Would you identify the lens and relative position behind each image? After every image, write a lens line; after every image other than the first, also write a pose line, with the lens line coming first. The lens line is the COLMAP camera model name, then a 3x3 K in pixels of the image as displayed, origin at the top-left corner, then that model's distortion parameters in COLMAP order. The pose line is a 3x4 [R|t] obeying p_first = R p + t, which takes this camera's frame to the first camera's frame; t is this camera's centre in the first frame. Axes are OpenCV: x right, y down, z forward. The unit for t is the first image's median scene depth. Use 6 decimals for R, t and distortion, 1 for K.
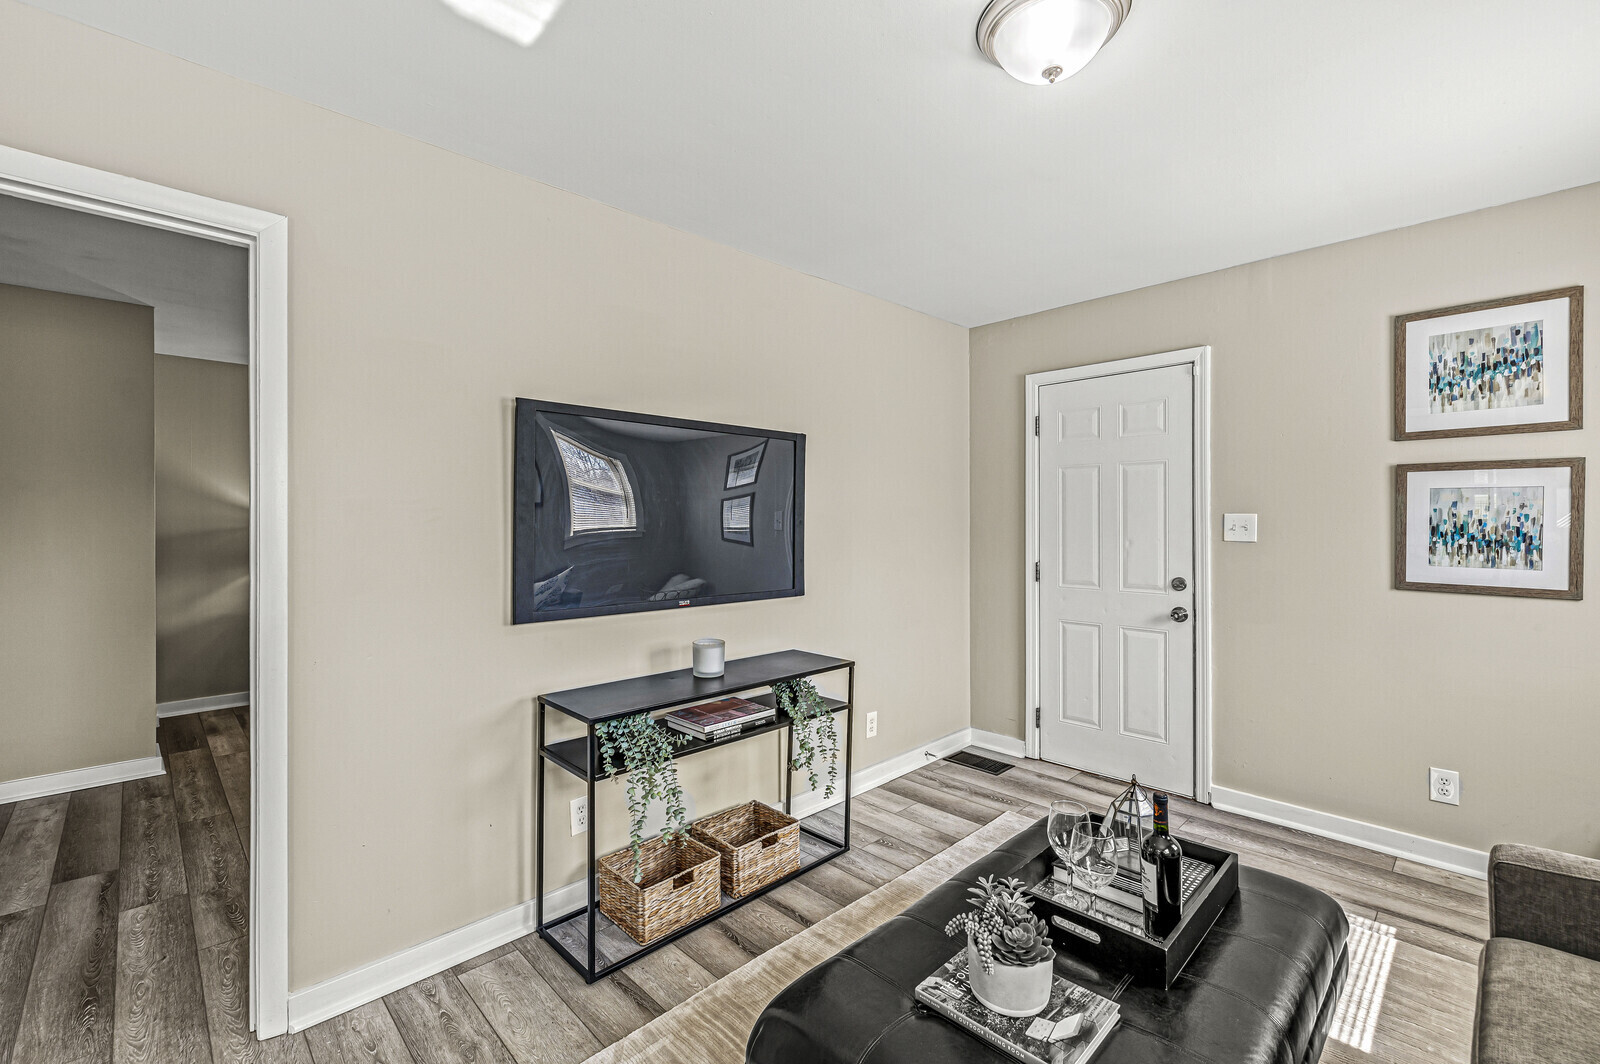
lens RADIAL K [[685.8, 0, 804.1], [0, 685.8, 530.8], [0, 0, 1]] dist [0.001612, 0.000115]
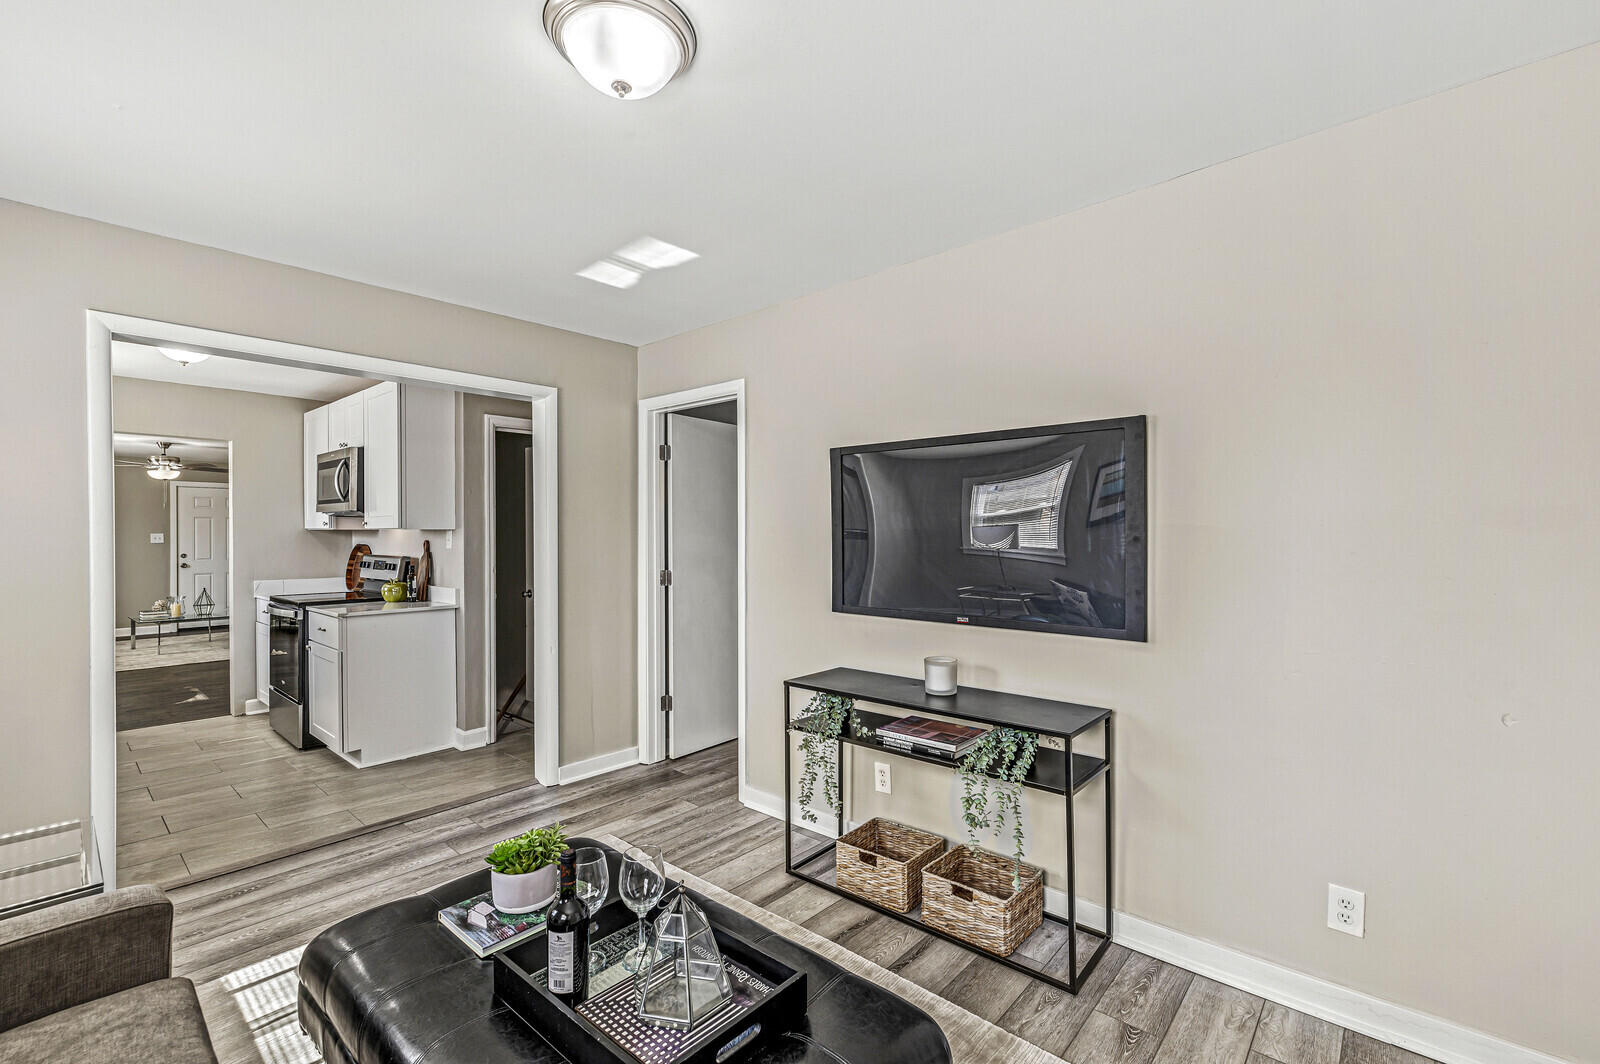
lens RADIAL K [[685.8, 0, 804.1], [0, 685.8, 530.8], [0, 0, 1]] dist [0.001612, 0.000115]
pose [[0.078389, -0.003567, -0.996916, 0.800198], [-0.007212, 0.999965, -0.004145, -0.018645], [0.996897, 0.007514, 0.078360, 0.685908]]
